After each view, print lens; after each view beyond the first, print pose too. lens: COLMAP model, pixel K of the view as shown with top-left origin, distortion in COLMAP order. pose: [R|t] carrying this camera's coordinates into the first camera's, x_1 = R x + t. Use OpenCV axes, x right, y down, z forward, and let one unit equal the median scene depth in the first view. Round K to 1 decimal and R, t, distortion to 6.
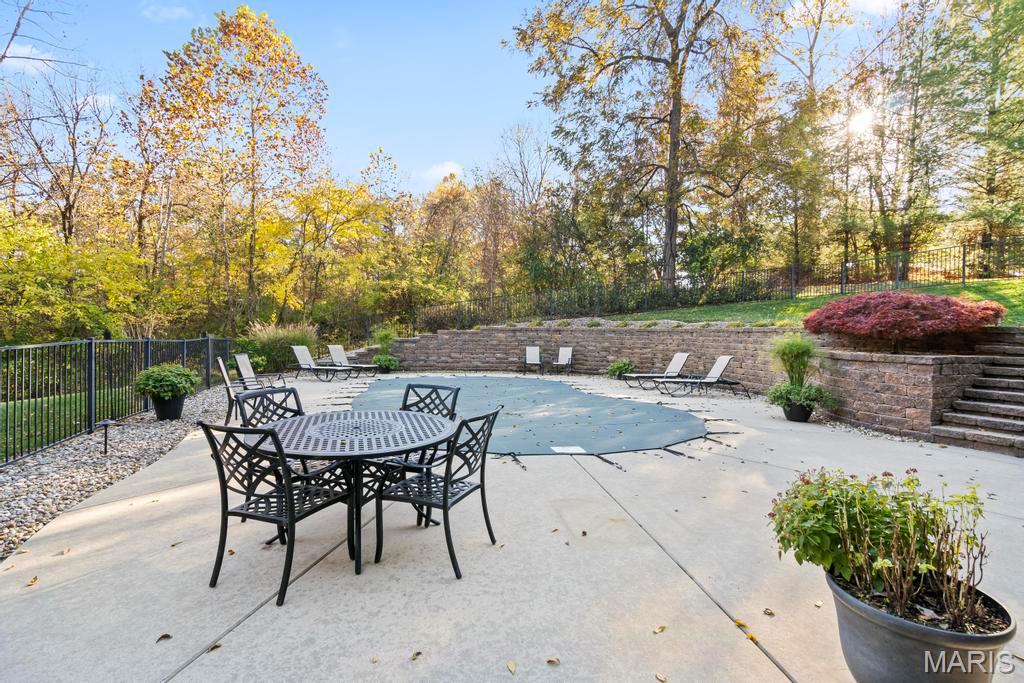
lens RADIAL K [[494.9, 0, 512.0], [0, 494.9, 341.5], [0, 0, 1]] dist [-0.004054, -0.000238]
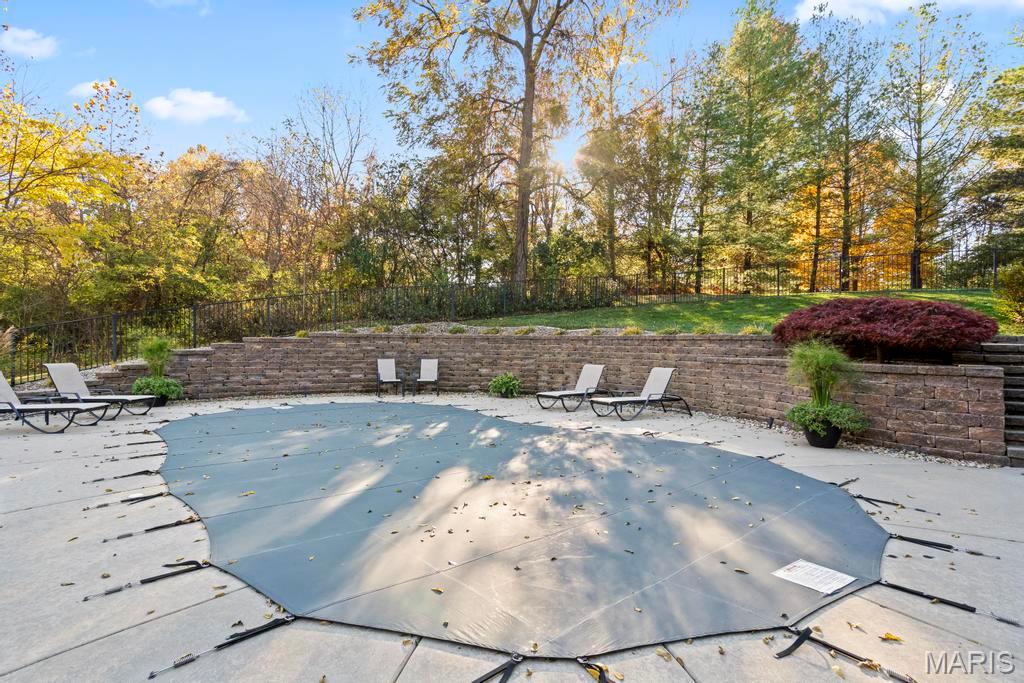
lens RADIAL K [[494.9, 0, 512.0], [0, 494.9, 341.5], [0, 0, 1]] dist [-0.004054, -0.000238]
pose [[0.896021, -0.001266, 0.444010, -0.124280], [0.008096, 0.999876, -0.013488, -0.004794], [-0.443938, 0.015680, 0.895921, 0.226039]]
